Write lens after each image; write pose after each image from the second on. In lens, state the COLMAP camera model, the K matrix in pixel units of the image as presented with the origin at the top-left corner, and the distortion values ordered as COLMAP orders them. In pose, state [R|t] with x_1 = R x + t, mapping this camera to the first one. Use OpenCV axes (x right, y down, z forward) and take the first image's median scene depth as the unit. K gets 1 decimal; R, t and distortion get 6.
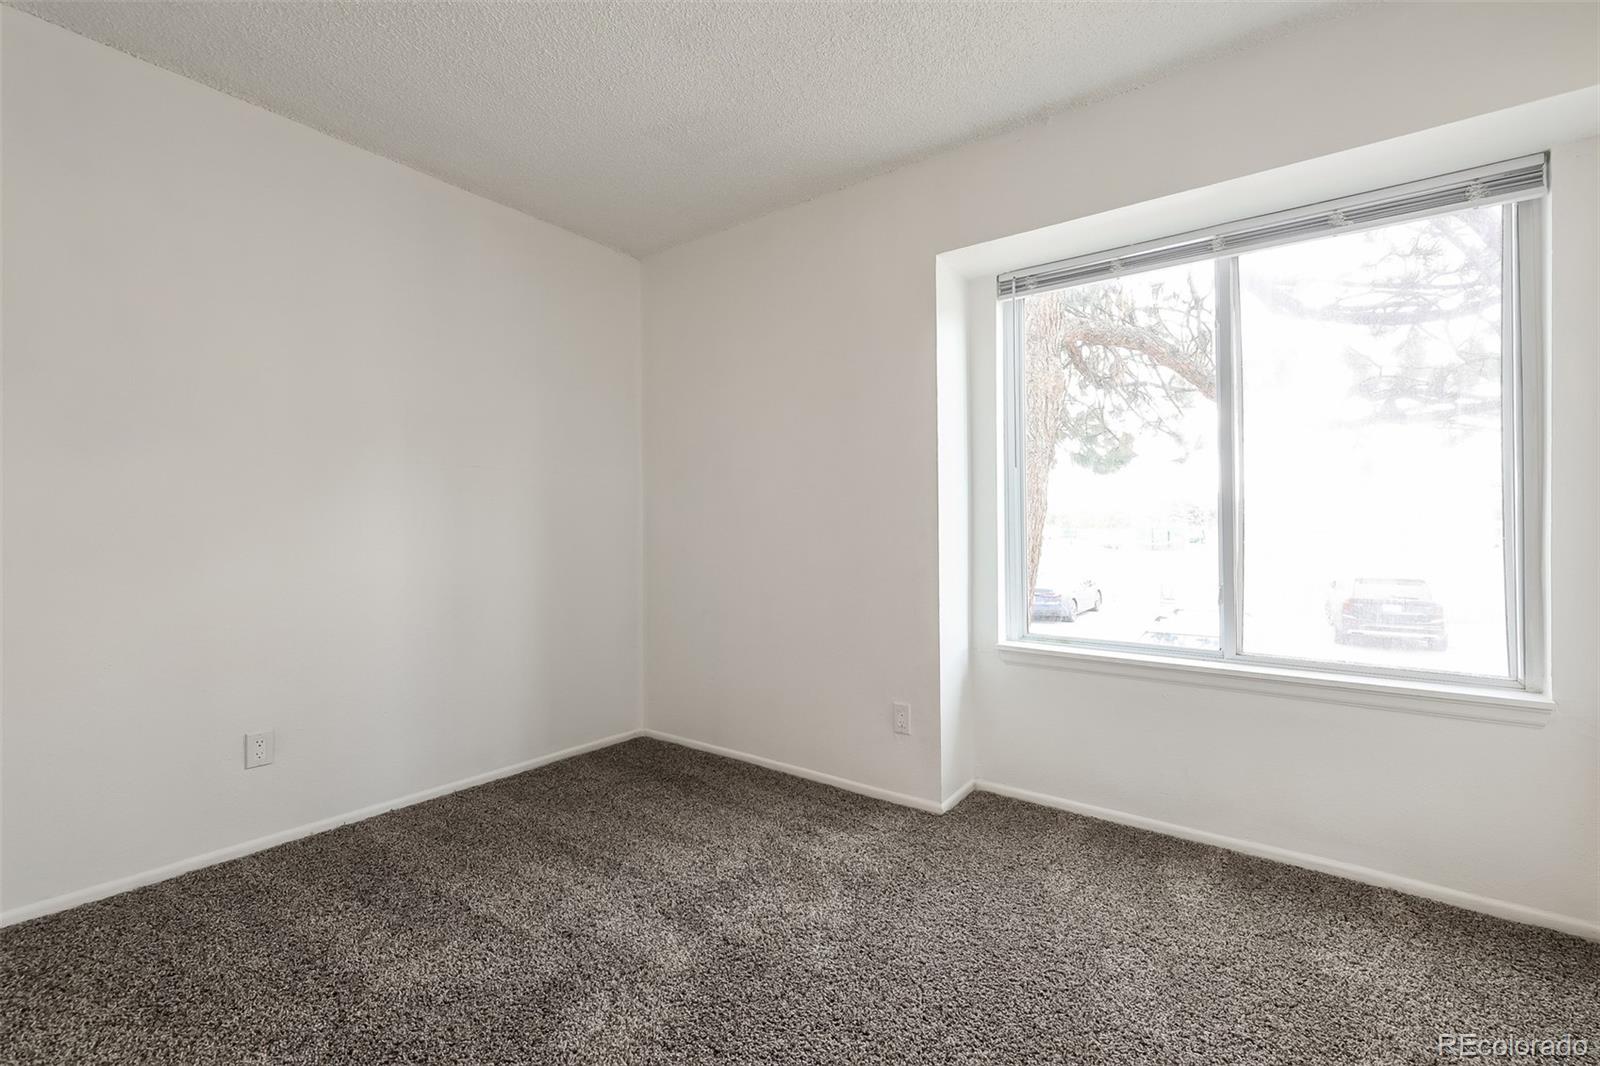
lens RADIAL K [[696.9, 0, 795.4], [0, 696.9, 525.3], [0, 0, 1]] dist [0.000895, -0.000213]
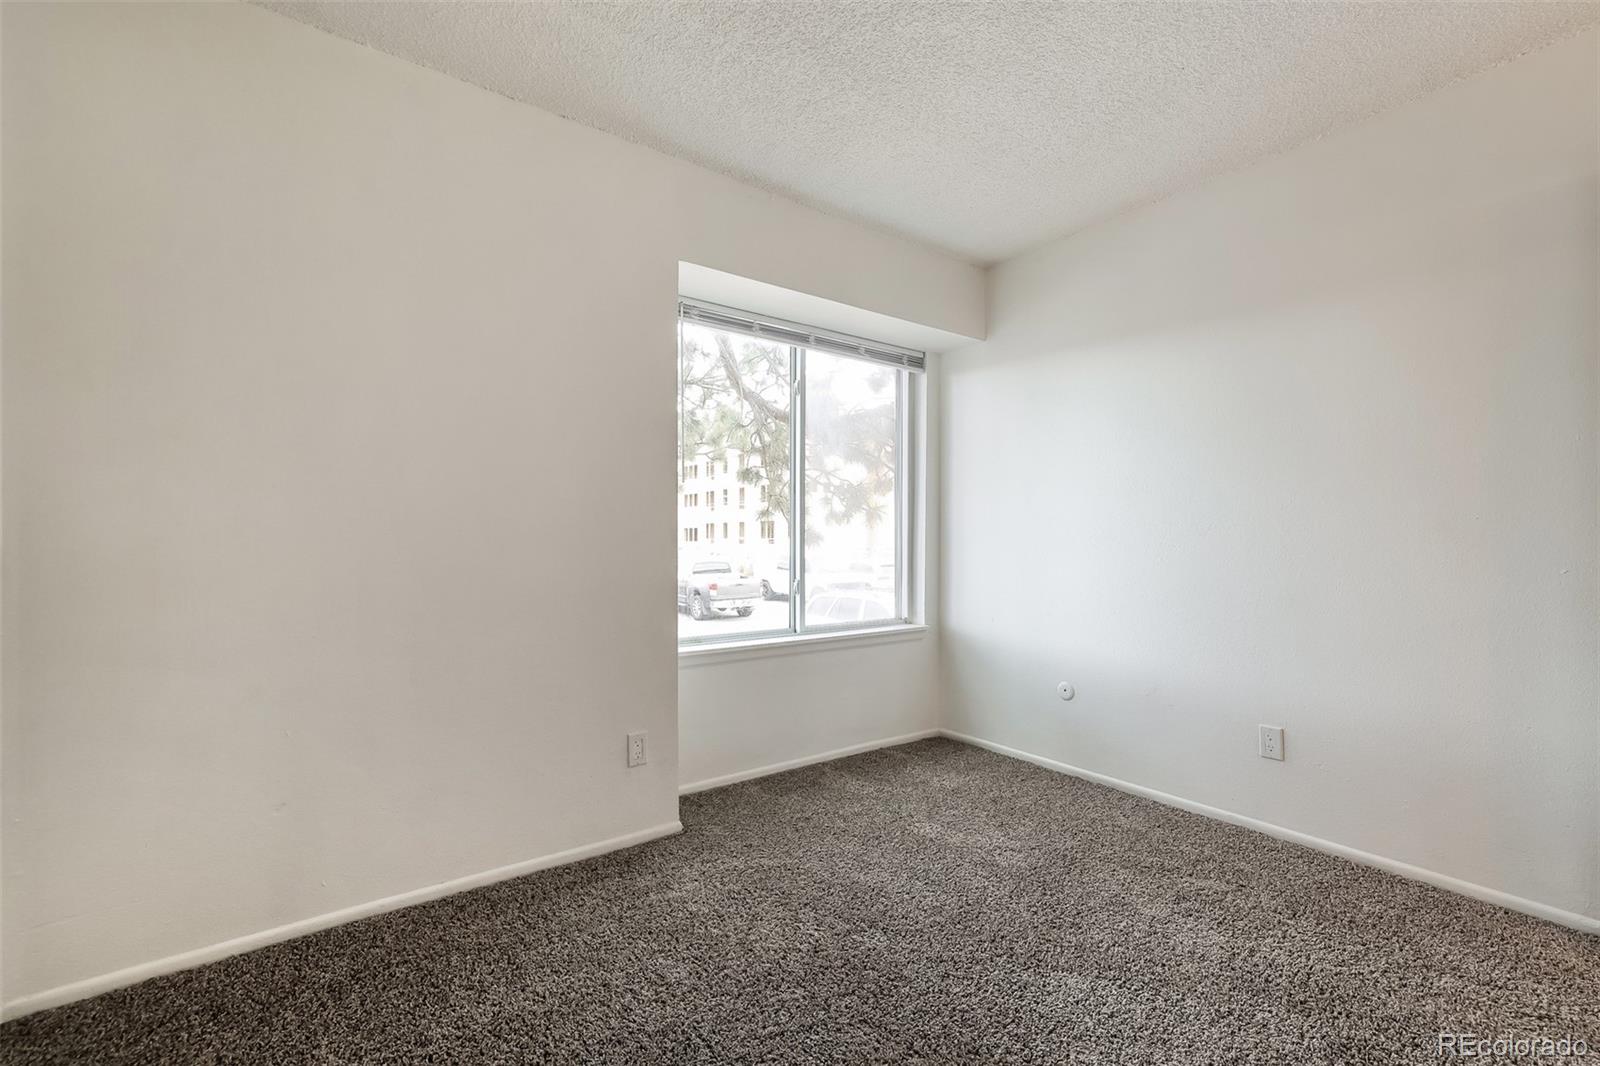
lens RADIAL K [[716.5, 0, 800.0], [0, 716.5, 533.0], [0, 0, 1]] dist [0.002237, 0.000269]
pose [[0.264823, 0.006831, 0.964273, -0.786059], [-0.007533, 0.999959, -0.005015, -0.002195], [-0.964268, -0.005936, 0.264863, 0.620226]]
